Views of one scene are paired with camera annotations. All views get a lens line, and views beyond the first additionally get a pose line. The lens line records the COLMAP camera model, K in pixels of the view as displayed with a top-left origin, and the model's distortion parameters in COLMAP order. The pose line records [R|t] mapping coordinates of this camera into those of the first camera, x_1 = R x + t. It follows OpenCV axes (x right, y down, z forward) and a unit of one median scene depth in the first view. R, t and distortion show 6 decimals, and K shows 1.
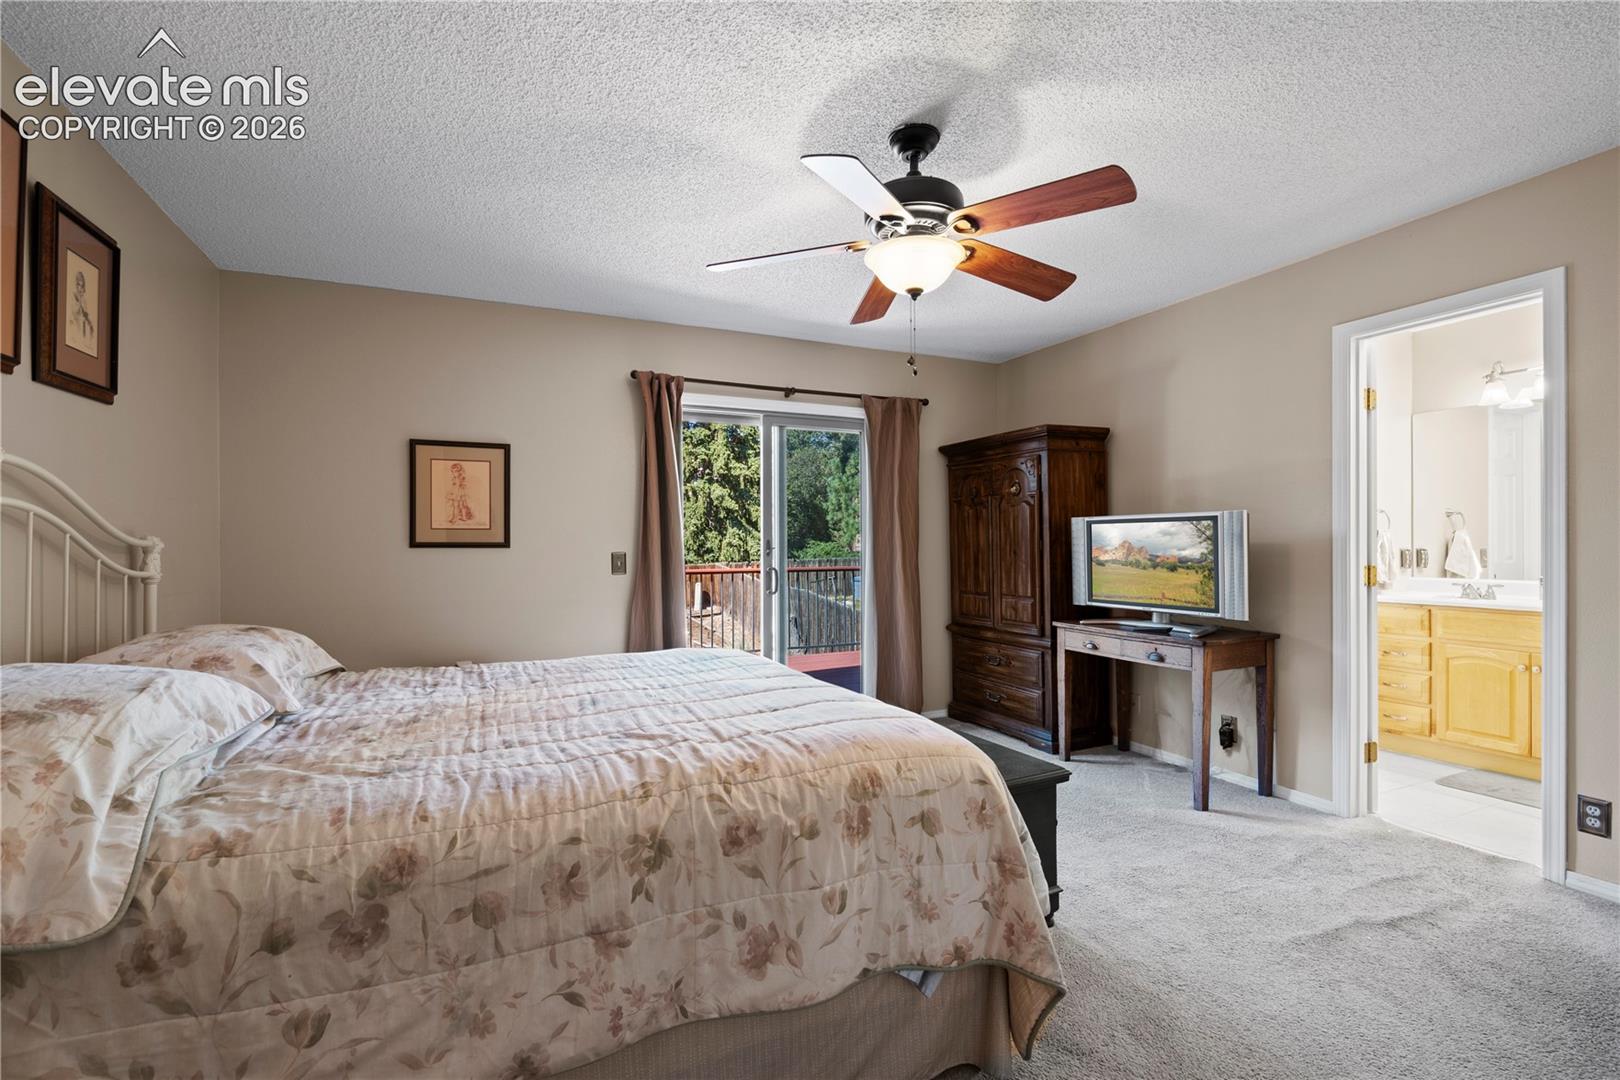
lens RADIAL K [[736.7, 0, 807.9], [0, 736.7, 535.1], [0, 0, 1]] dist [-0.007160, 0.001940]
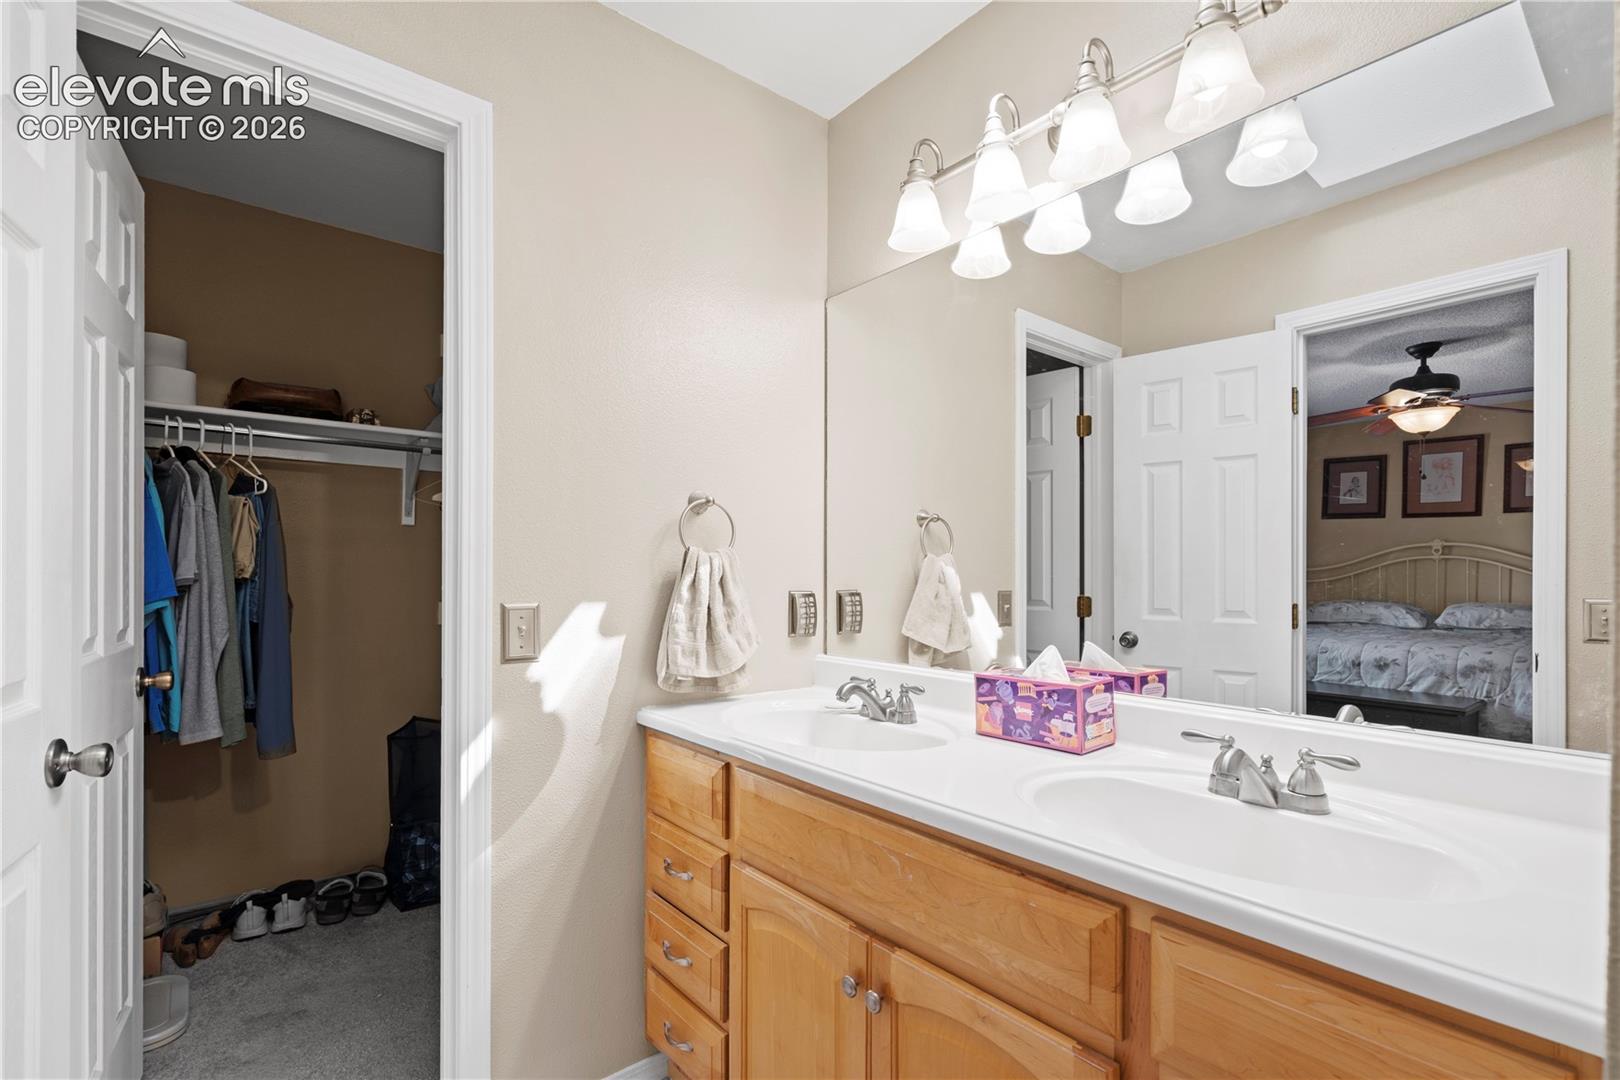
lens RADIAL K [[736.7, 0, 793.6], [0, 736.7, 566.0], [0, 0, 1]] dist [-0.007160, 0.001940]
pose [[0.963358, -0.002496, 0.268208, 0.776034], [0.004070, 0.999978, -0.005311, 0.003450], [-0.268189, 0.006207, 0.963346, 0.627269]]
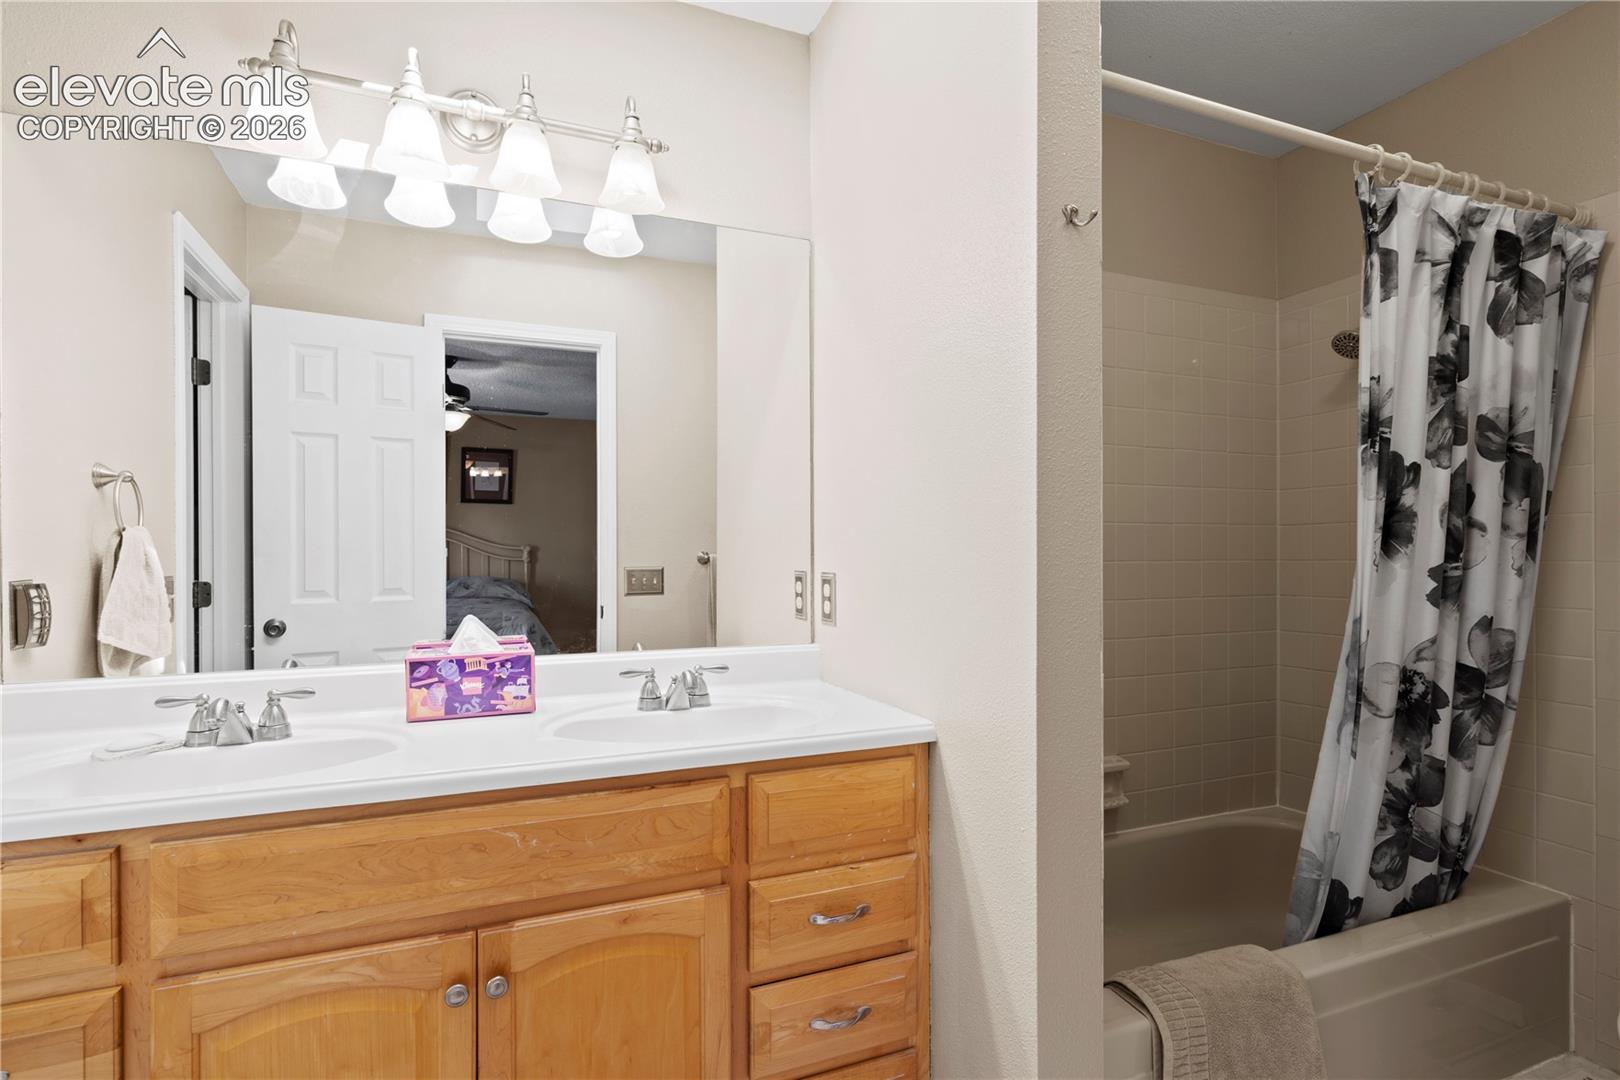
lens RADIAL K [[805.0, 0, 811.5], [0, 805.0, 548.5], [0, 0, 1]] dist [0.003384, 0.000574]
pose [[0.021083, -0.003951, 0.999770, 0.585435], [0.003810, 0.999985, 0.003872, 0.003319], [-0.999770, 0.003728, 0.021098, 0.762678]]
